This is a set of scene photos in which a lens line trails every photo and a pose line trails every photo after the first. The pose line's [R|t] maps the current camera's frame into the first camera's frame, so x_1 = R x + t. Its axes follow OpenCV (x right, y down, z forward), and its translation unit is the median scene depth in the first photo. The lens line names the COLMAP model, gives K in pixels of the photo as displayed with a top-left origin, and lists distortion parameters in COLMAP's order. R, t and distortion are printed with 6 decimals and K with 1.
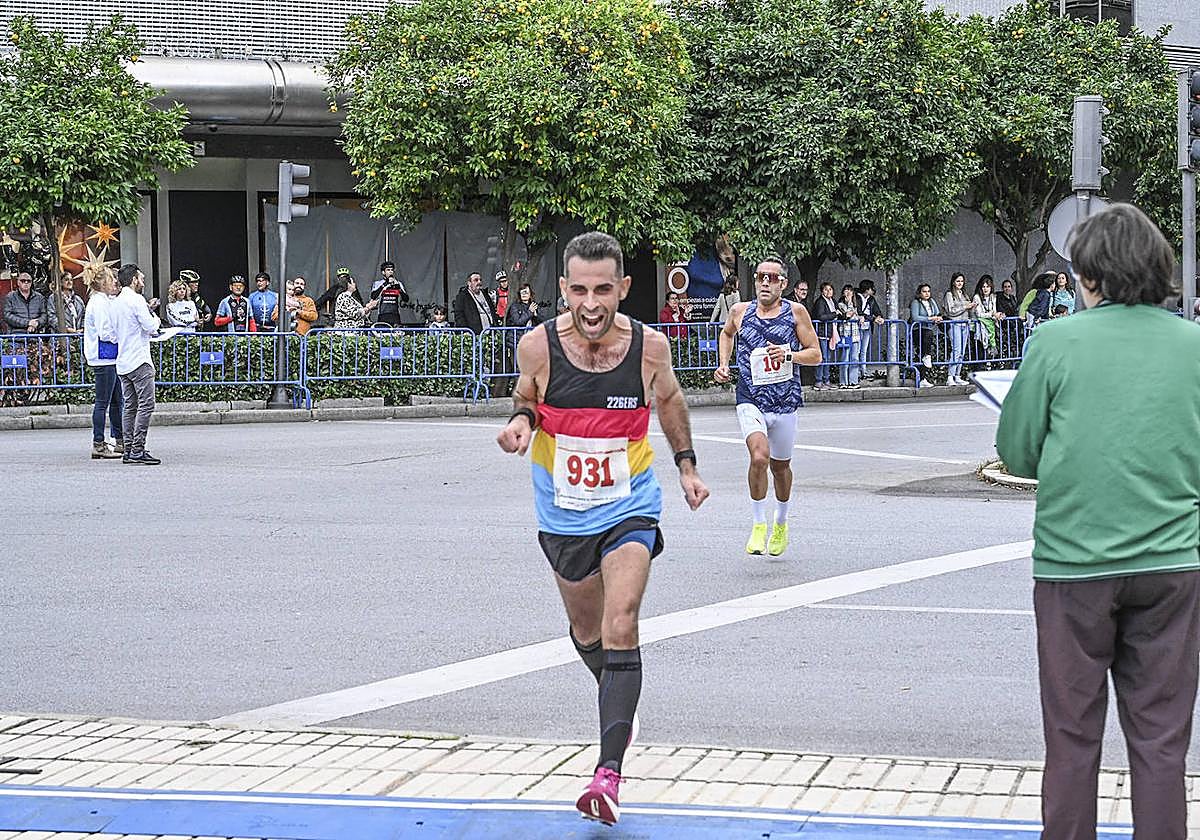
lens RADIAL K [[2560.6, 0, 594.3], [0, 2560.6, 449.4], [0, 0, 1]] dist [0.002329, 0.000000]
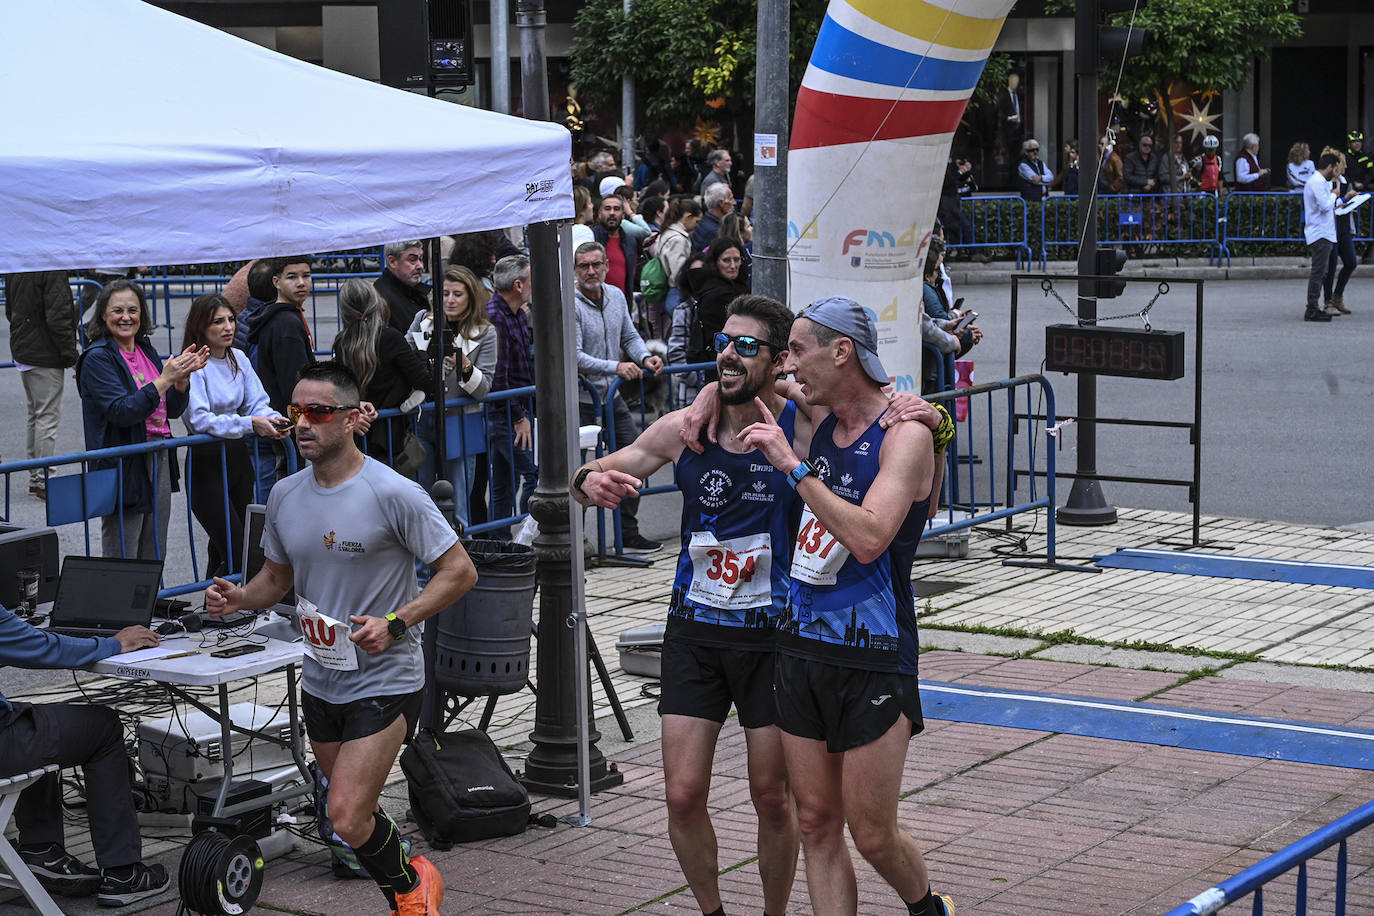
lens RADIAL K [[2792.6, 0, 647.6], [0, 2792.6, 457.1], [0, 0, 1]] dist [0.008078, 0.000000]
pose [[0.931323, 0.043225, -0.361621, 0.018423], [-0.018706, 0.997299, 0.071031, -0.012391], [0.363715, -0.059388, 0.929615, -0.187504]]
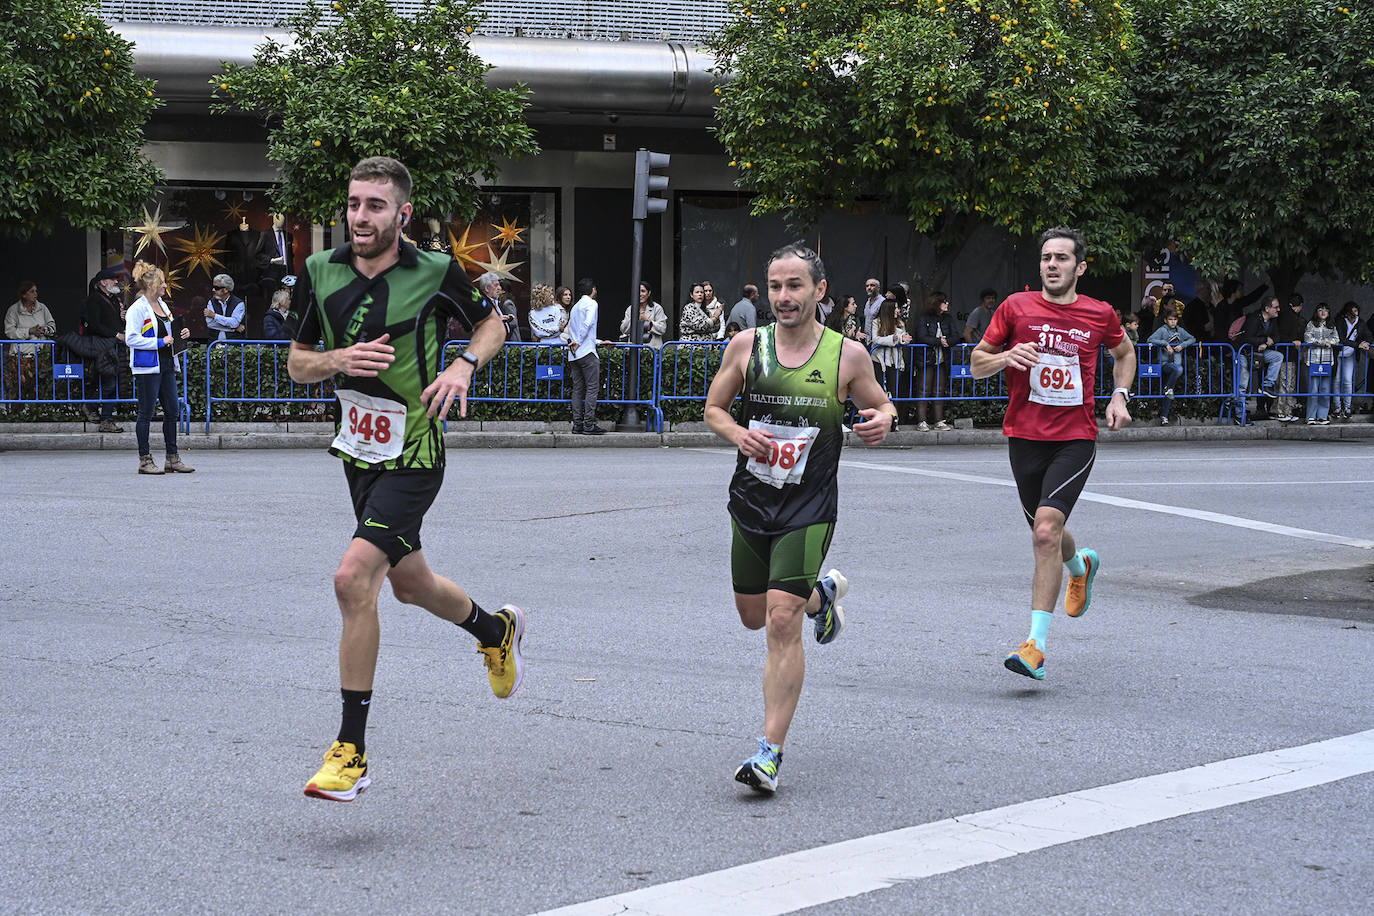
lens RADIAL K [[2343.2, 0, 655.4], [0, 2343.2, 484.6], [0, 0, 1]] dist [0.004291, 0.000000]
pose [[0.973366, 0.034573, -0.226633, 0.066628], [-0.031172, 0.999342, 0.018569, -0.012503], [0.227126, -0.011010, 0.973803, 0.212729]]
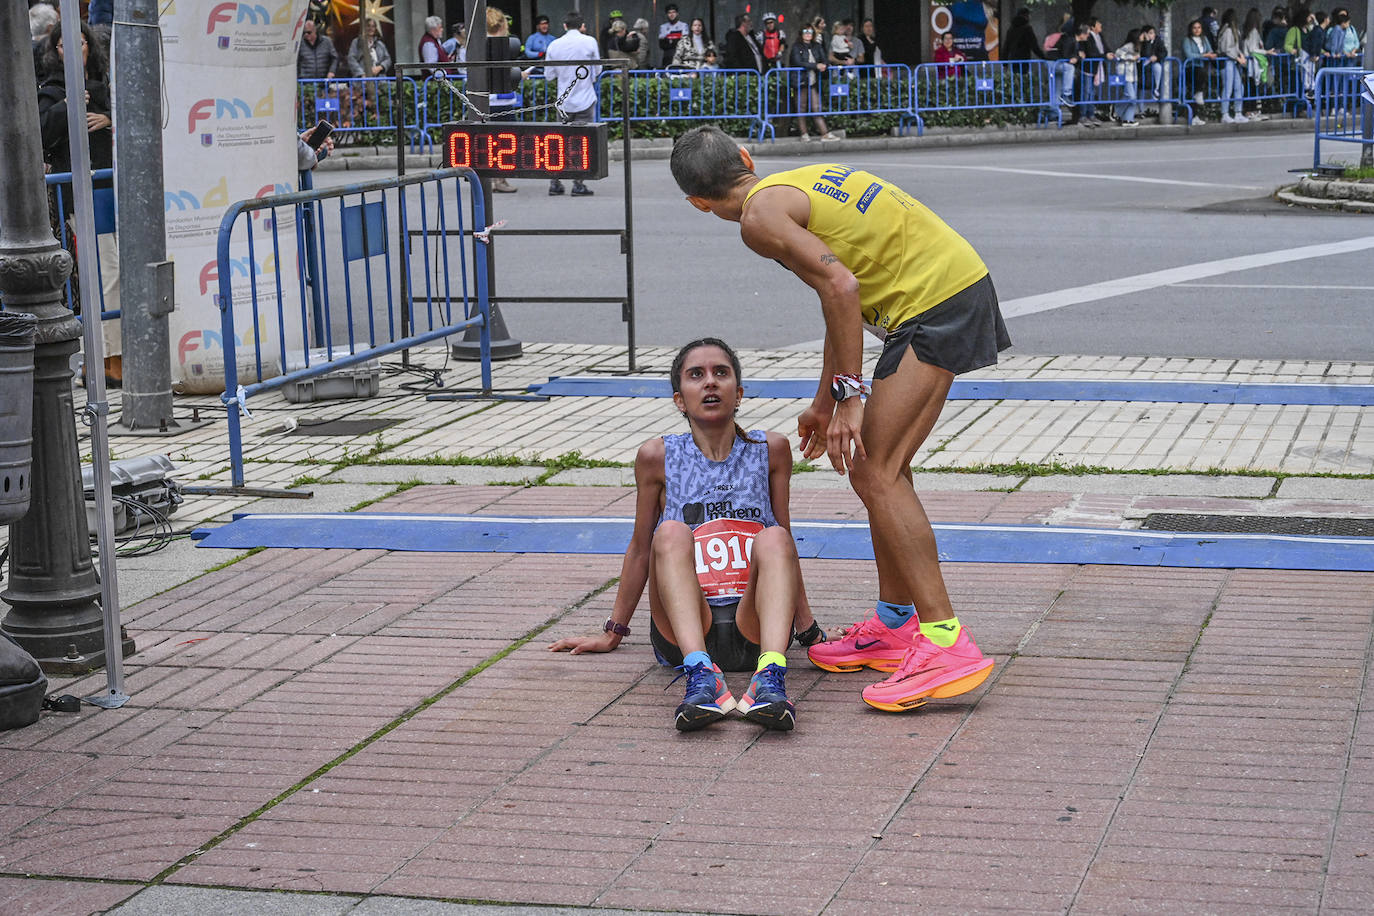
lens RADIAL K [[2792.6, 0, 678.8], [0, 2792.6, 468.3], [0, 0, 1]] dist [0.008078, 0.000000]
pose [[0.999242, -0.004122, -0.038705, -0.036764], [0.007673, 0.995726, 0.092036, 0.008623], [0.038160, -0.092263, 0.995003, -0.128629]]
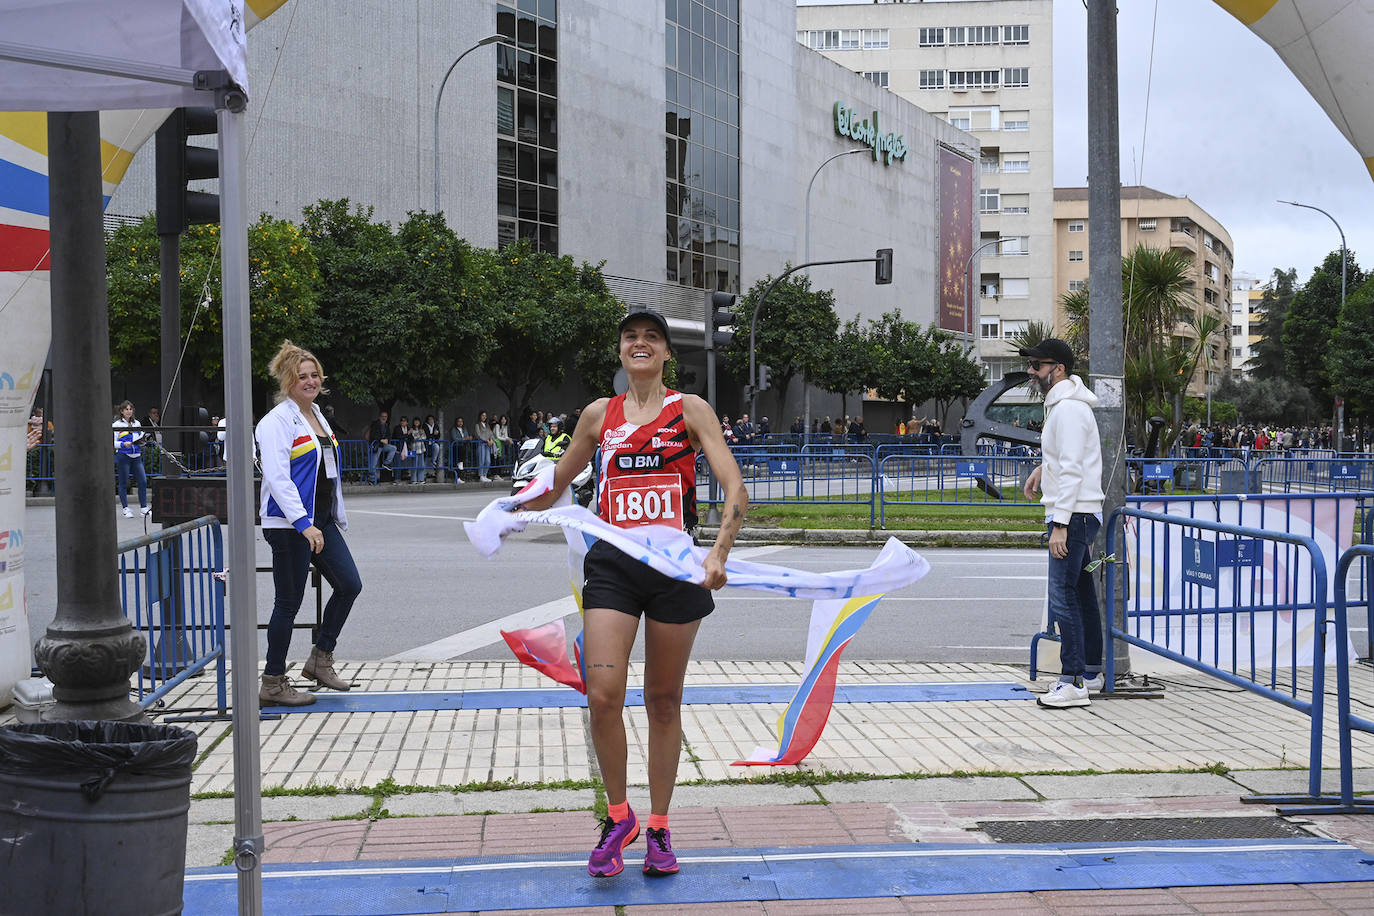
lens RADIAL K [[1704.3, 0, 688.0], [0, 1704.3, 459.0], [0, 0, 1]] dist [0.000318, 0.000000]
pose [[0.945185, 0.004594, 0.326503, -0.089801], [0.009318, 0.999114, -0.041030, 0.005648], [-0.326403, 0.041824, 0.944305, -0.034807]]
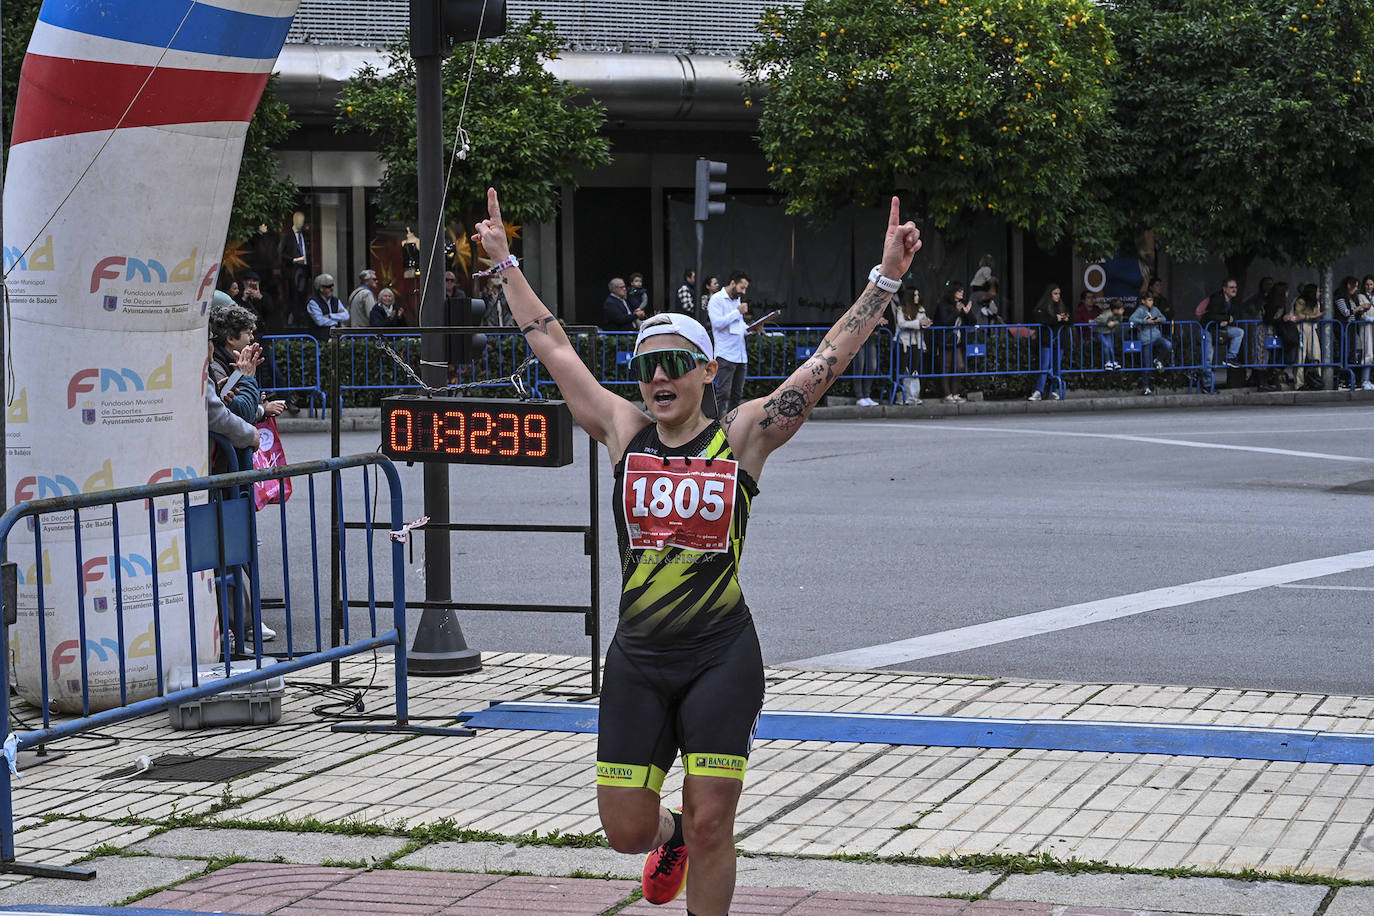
lens RADIAL K [[2792.6, 0, 683.2], [0, 2792.6, 462.9], [0, 0, 1]] dist [0.008078, 0.000000]
pose [[0.994661, 0.006115, -0.103020, -0.015955], [-0.006064, 0.999981, 0.000811, 0.003808], [0.103023, -0.000182, 0.994679, -0.067575]]
